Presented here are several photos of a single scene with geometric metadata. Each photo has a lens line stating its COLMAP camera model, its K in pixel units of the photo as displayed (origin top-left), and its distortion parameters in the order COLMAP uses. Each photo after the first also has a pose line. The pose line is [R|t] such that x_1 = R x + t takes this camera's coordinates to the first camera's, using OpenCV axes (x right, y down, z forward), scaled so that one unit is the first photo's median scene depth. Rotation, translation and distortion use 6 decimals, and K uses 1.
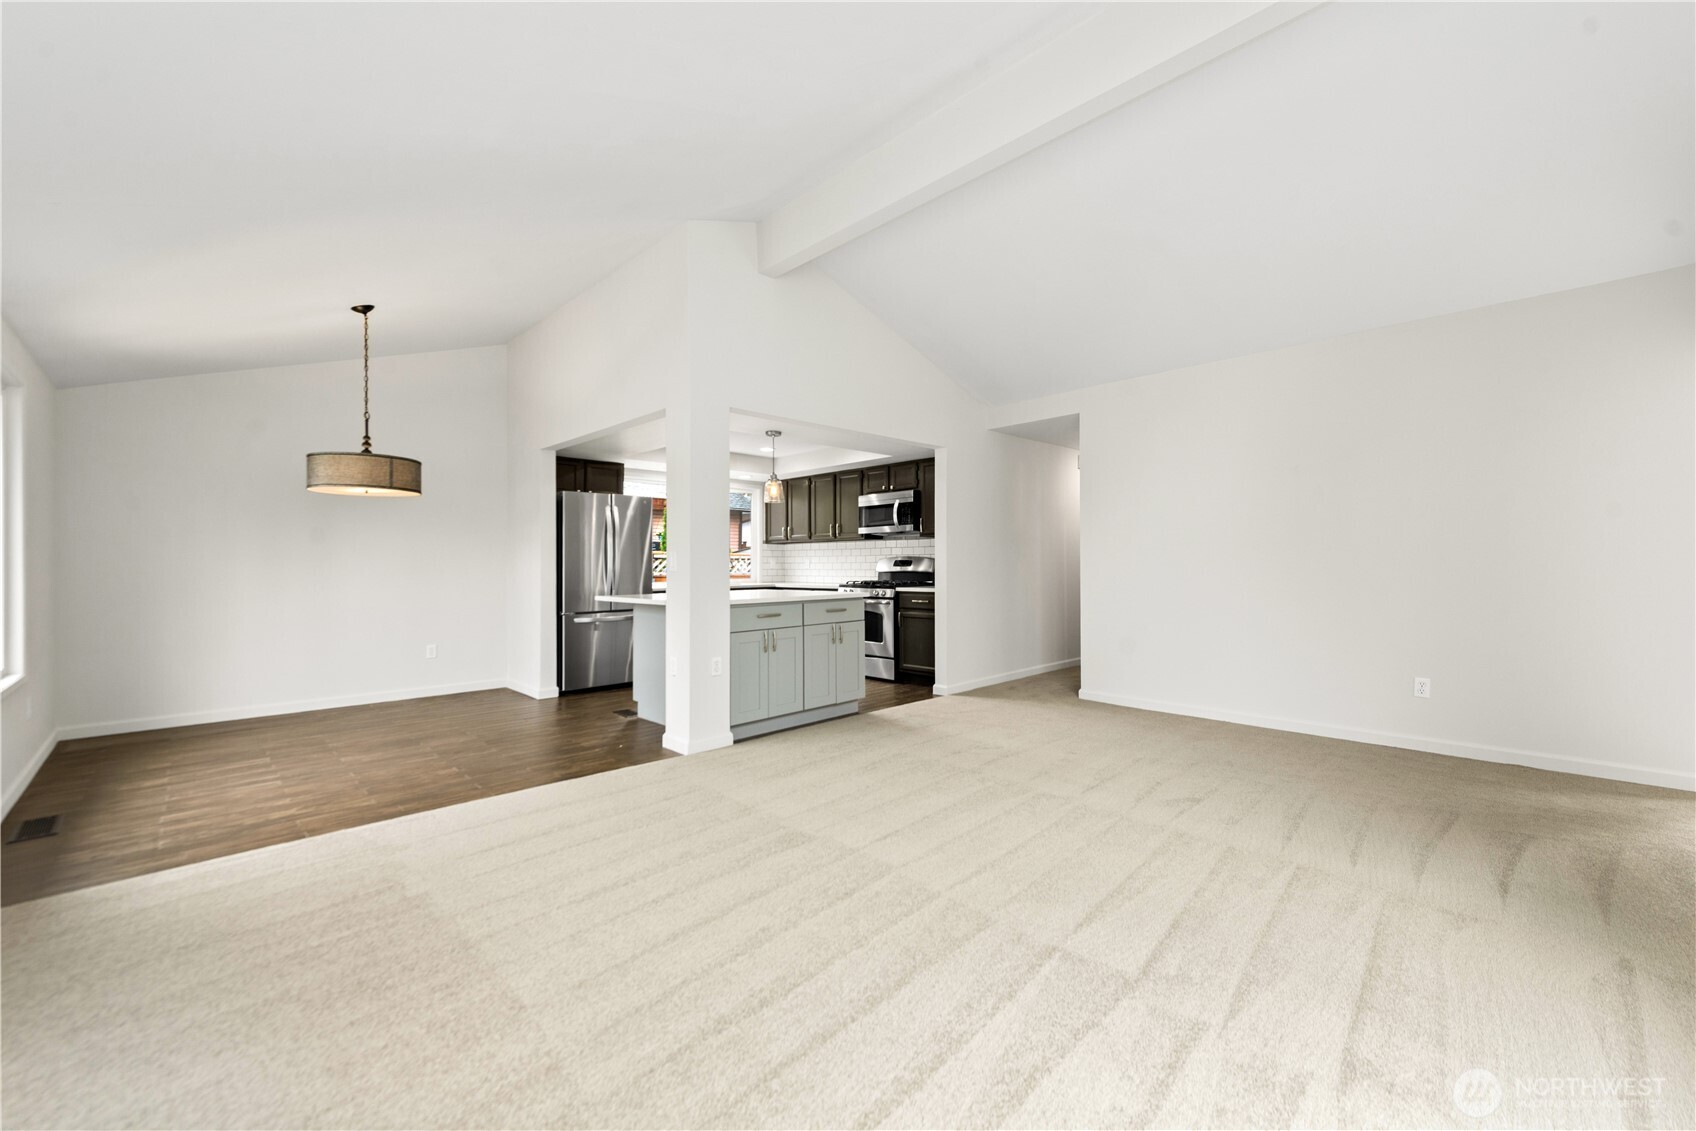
lens RADIAL K [[696.8, 0, 874.7], [0, 696.8, 565.8], [0, 0, 1]] dist [0.000258, -0.000043]
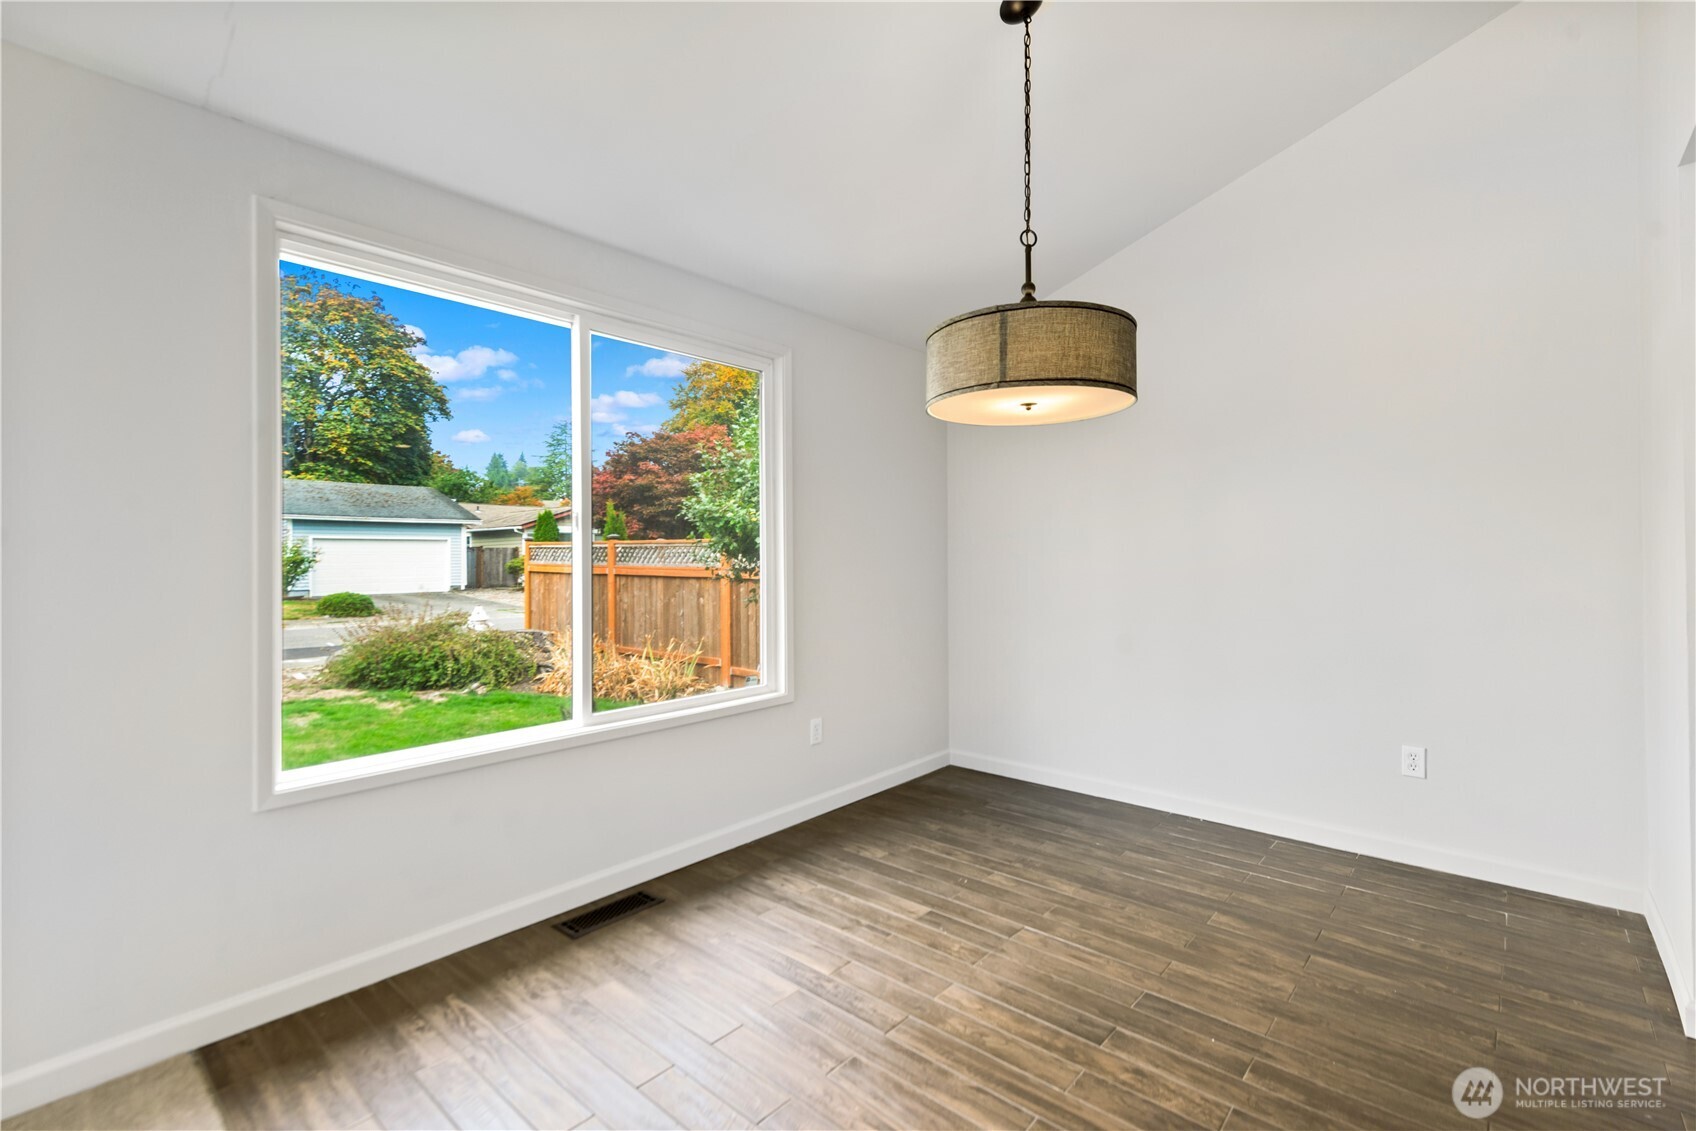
lens RADIAL K [[752.4, 0, 848.0], [0, 752.4, 565.5], [0, 0, 1]] dist [0.027717, 0.000306]
pose [[0.053213, 0.016345, -0.998449, -0.167114], [0.007251, 0.999833, 0.016754, -0.008713], [0.998557, -0.008131, 0.053086, 0.571918]]
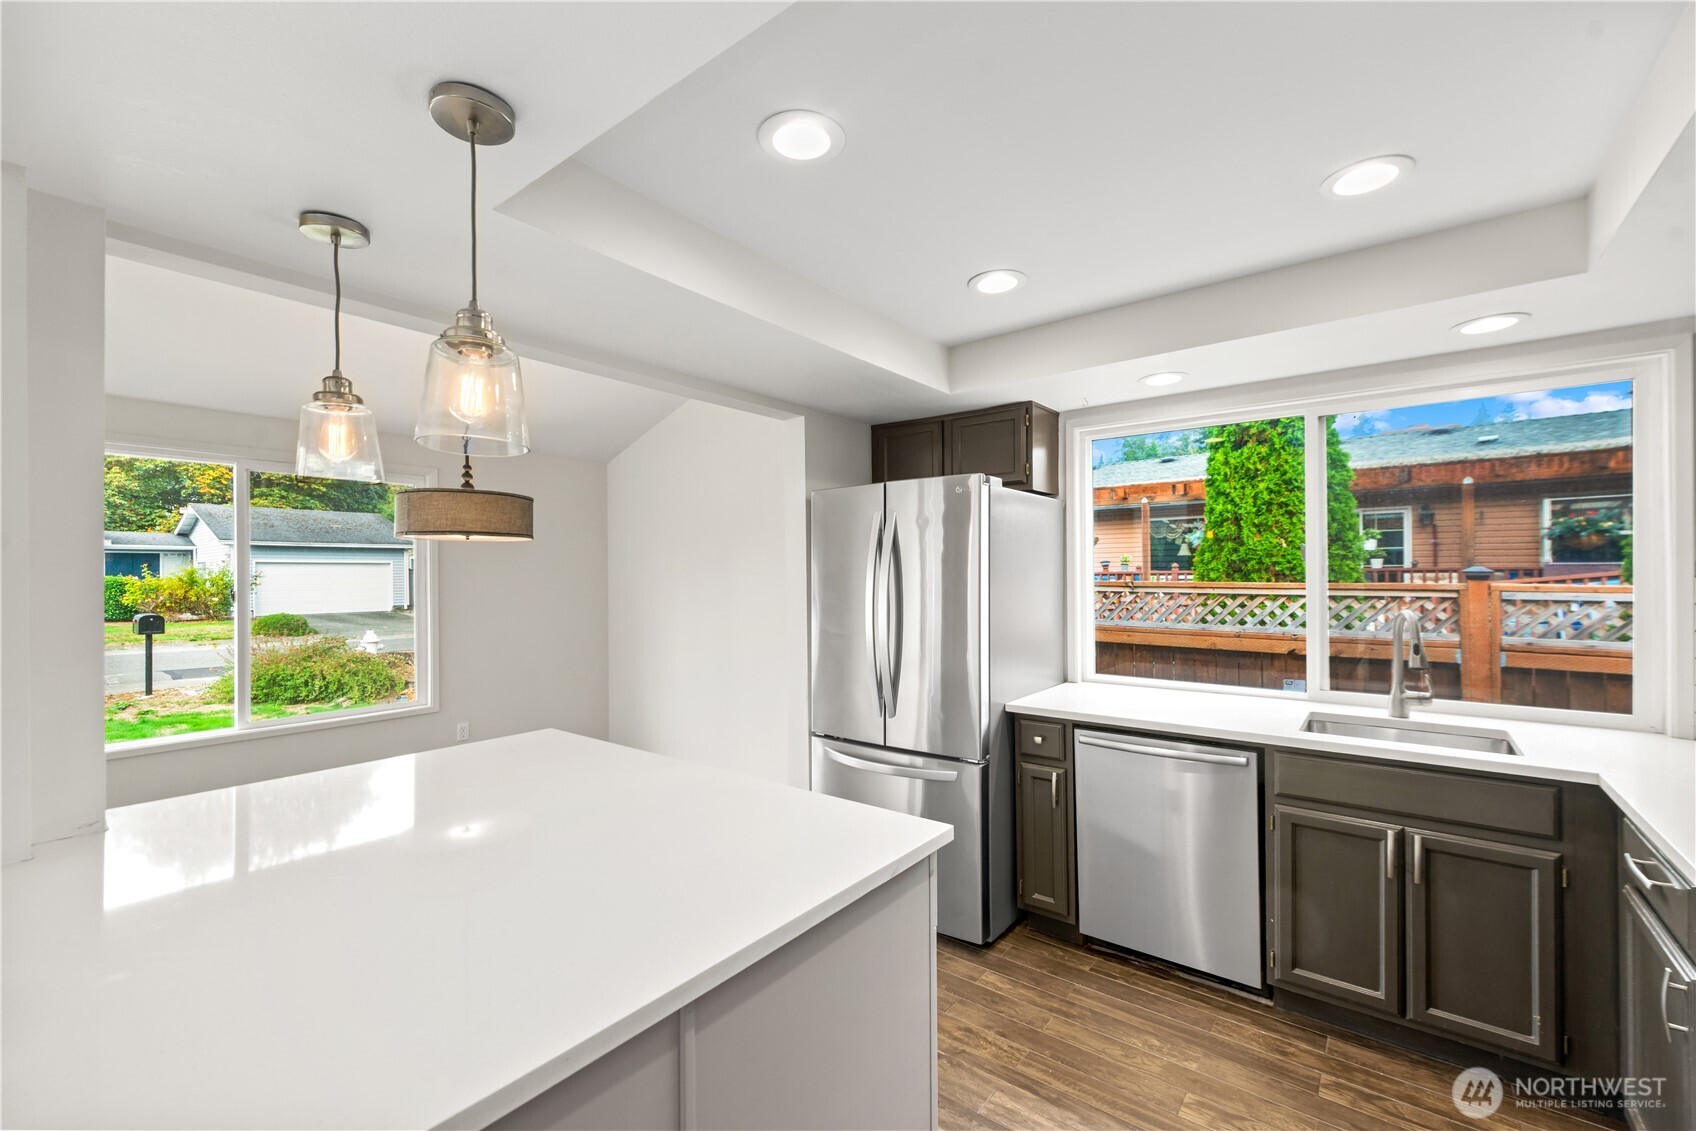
lens RADIAL K [[699.9, 0, 860.6], [0, 699.9, 573.0], [0, 0, 1]] dist [0.004184, -0.000658]
pose [[0.128159, 0.003155, -0.991749, 0.063414], [0.005018, 0.999980, 0.003830, -0.045436], [0.991741, -0.005467, 0.128141, 0.887427]]
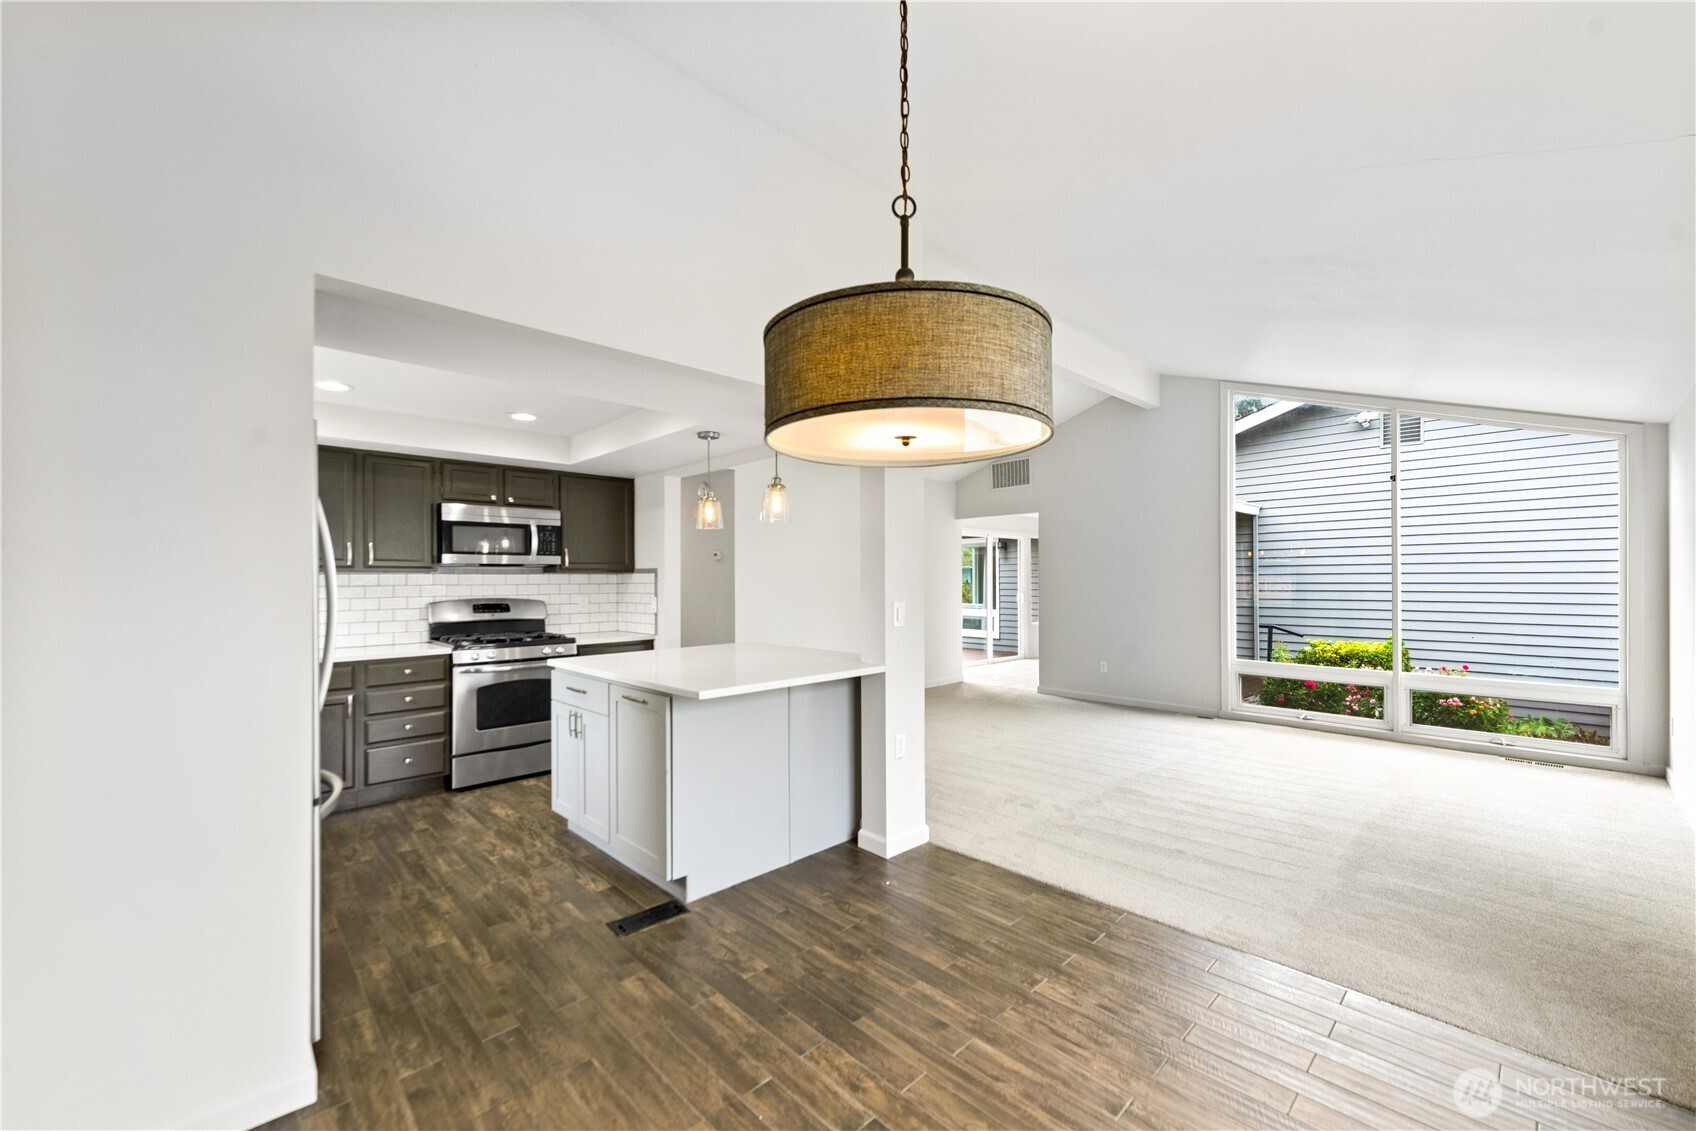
lens RADIAL K [[678.2, 0, 870.2], [0, 678.2, 584.2], [0, 0, 1]] dist [0.001343, 0.000126]
pose [[0.000539, -0.000472, 1.000000, -0.695971], [0.008054, 0.999967, 0.000467, -0.026890], [-0.999967, 0.008054, 0.000542, 0.678284]]
